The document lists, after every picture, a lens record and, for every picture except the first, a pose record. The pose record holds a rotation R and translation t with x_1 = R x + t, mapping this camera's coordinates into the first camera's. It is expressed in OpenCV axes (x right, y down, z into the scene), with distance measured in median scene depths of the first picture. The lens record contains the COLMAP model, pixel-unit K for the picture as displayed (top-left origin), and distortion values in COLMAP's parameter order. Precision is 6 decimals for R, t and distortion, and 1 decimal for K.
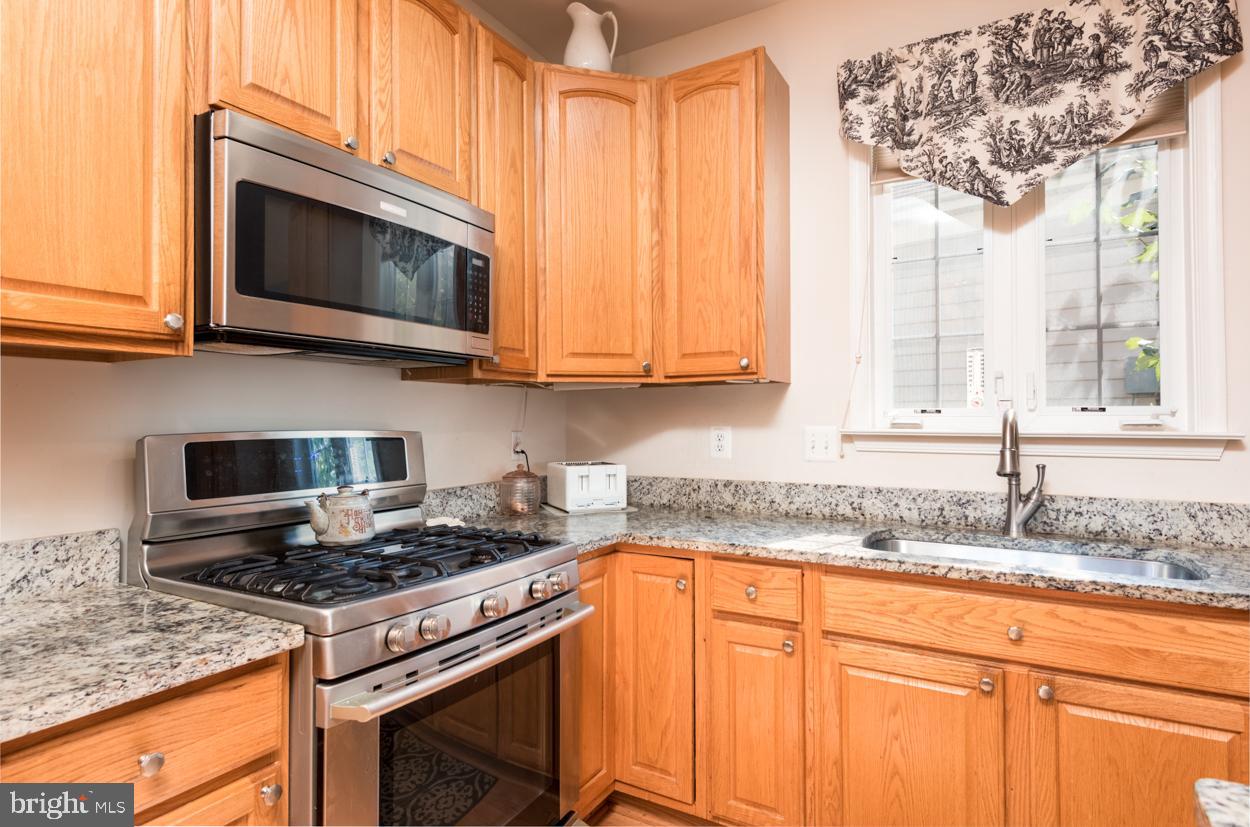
lens RADIAL K [[683.2, 0, 625.0], [0, 683.2, 413.5], [0, 0, 1]] dist [-0.000875, -0.002280]
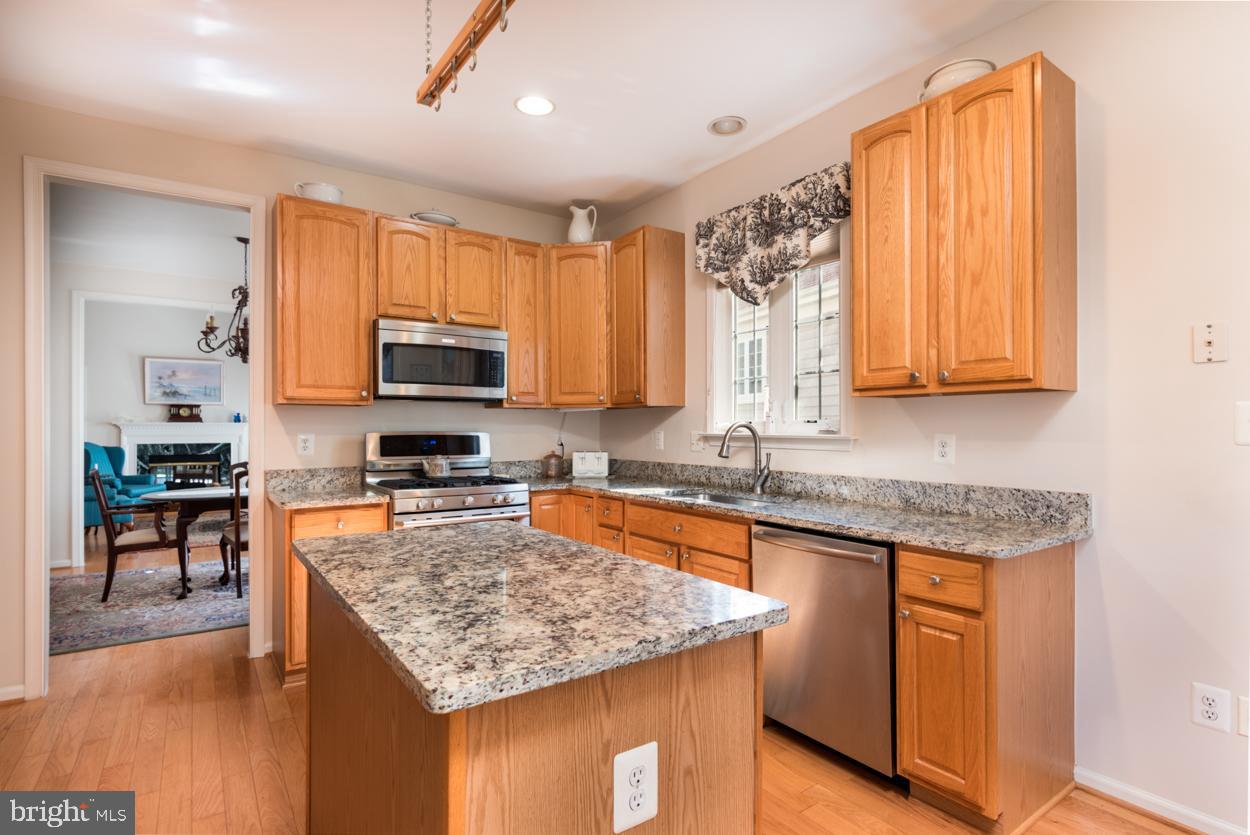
lens RADIAL K [[642.1, 0, 626.2], [0, 642.1, 427.6], [0, 0, 1]] dist [-0.002021, -0.000711]
pose [[0.905433, 0.000055, -0.424489, 0.962849], [0.004895, 0.999932, 0.010571, -0.010171], [0.424461, -0.011649, 0.905371, -0.645445]]
